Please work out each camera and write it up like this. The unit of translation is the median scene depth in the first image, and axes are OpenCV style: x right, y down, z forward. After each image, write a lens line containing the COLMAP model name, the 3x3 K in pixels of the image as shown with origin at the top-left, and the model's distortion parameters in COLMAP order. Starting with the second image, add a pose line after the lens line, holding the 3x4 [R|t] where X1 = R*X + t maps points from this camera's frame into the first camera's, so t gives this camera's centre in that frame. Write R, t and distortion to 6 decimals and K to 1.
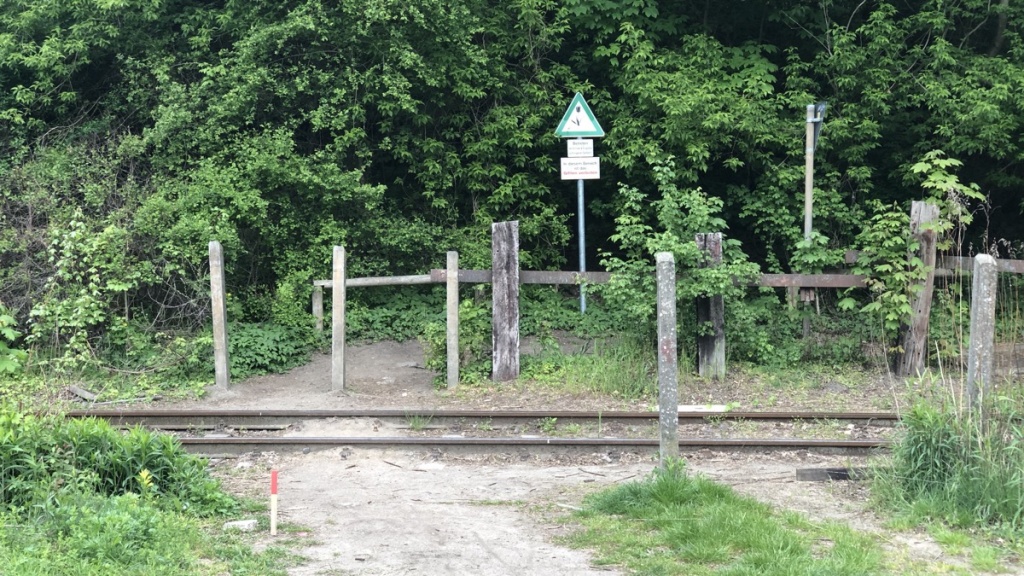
lens RADIAL K [[1482.6, 0, 512.0], [0, 1482.6, 288.0], [0, 0, 1]] dist [0.239355, 0.063017]
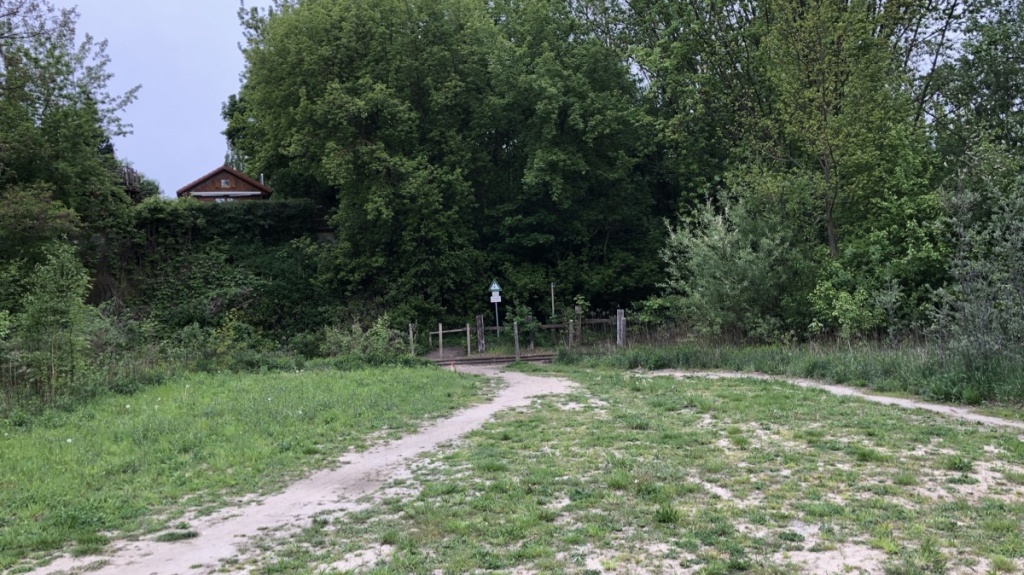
lens RADIAL K [[905.0, 0, 512.5], [0, 905.0, 250.5], [0, 0, 1]] dist [0.083152, -0.006032]
pose [[0.996106, -0.042301, 0.077359, -0.094205], [0.049530, 0.994334, -0.094054, 0.016602], [-0.072942, 0.097520, 0.992557, -1.445950]]
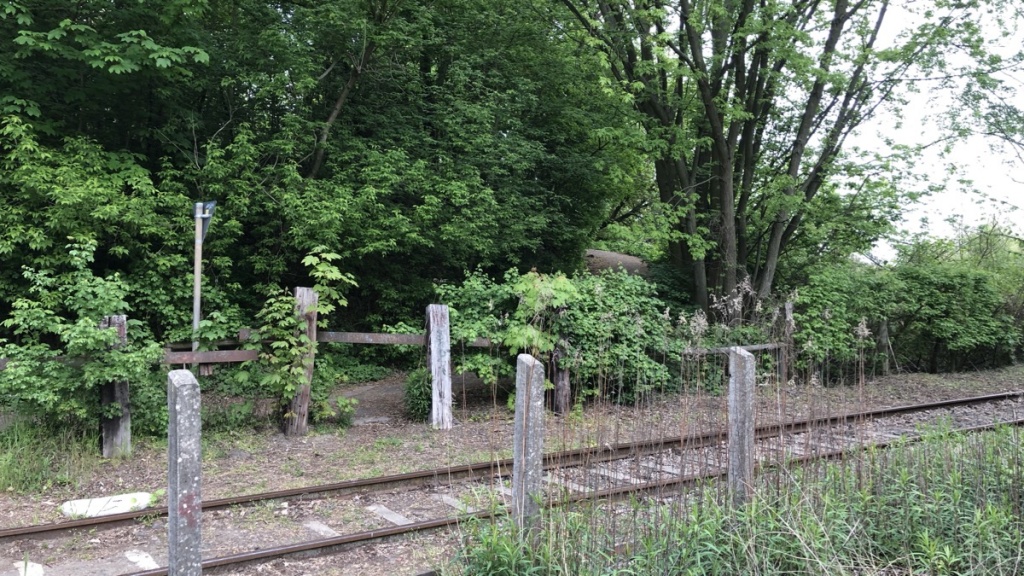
lens RADIAL K [[905.0, 0, 512.5], [0, 905.0, 251.0], [0, 0, 1]] dist [0.083152, -0.006032]
pose [[0.811938, 0.026302, 0.583152, -0.017787], [0.024508, 0.996568, -0.079071, -0.023166], [-0.583230, 0.078492, 0.808506, 0.293690]]
